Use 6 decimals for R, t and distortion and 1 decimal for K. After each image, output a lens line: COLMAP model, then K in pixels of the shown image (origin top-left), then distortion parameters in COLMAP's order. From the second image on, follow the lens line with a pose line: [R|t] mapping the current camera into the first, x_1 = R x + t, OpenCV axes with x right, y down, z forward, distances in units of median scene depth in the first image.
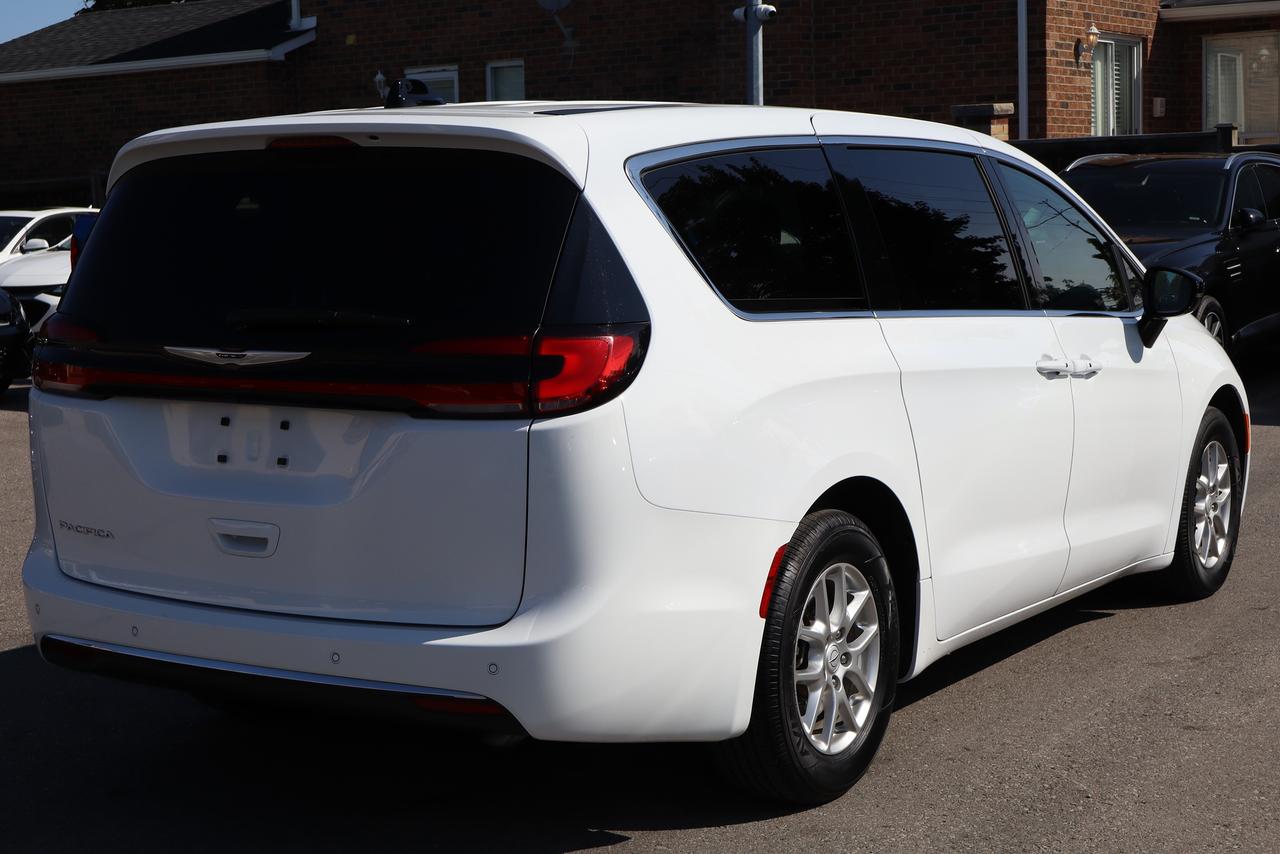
lens RADIAL K [[2216.0, 0, 640.0], [0, 2216.0, 422.4], [0, 0, 1]] dist [-0.029274, 0.000000]
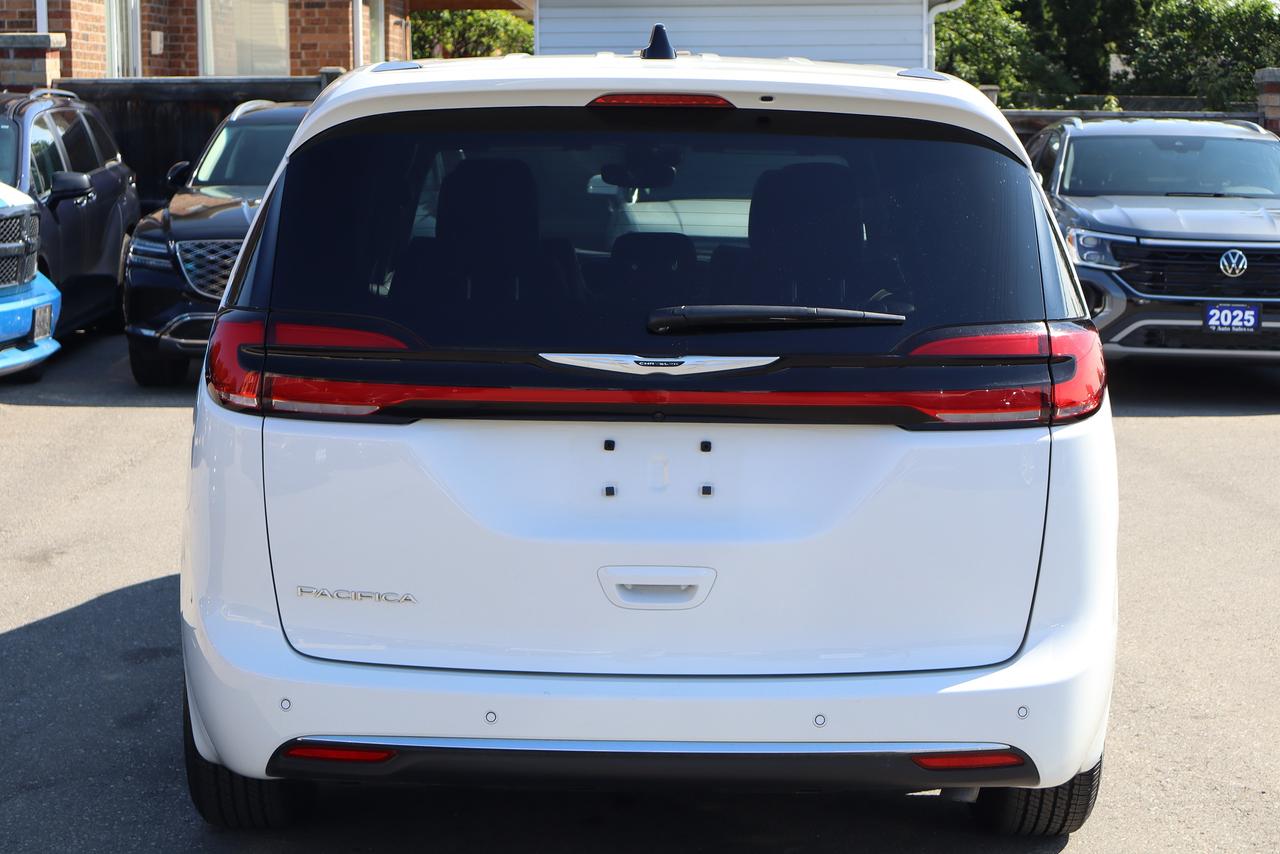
lens RADIAL K [[2638.3, 0, 640.0], [0, 2638.3, 432.7], [0, 0, 1]] dist [-0.018457, 0.000000]
pose [[0.833097, -0.038172, 0.551809, -0.715094], [0.032860, 0.999269, 0.019515, -0.023399], [-0.552151, 0.001875, 0.833742, 0.194888]]
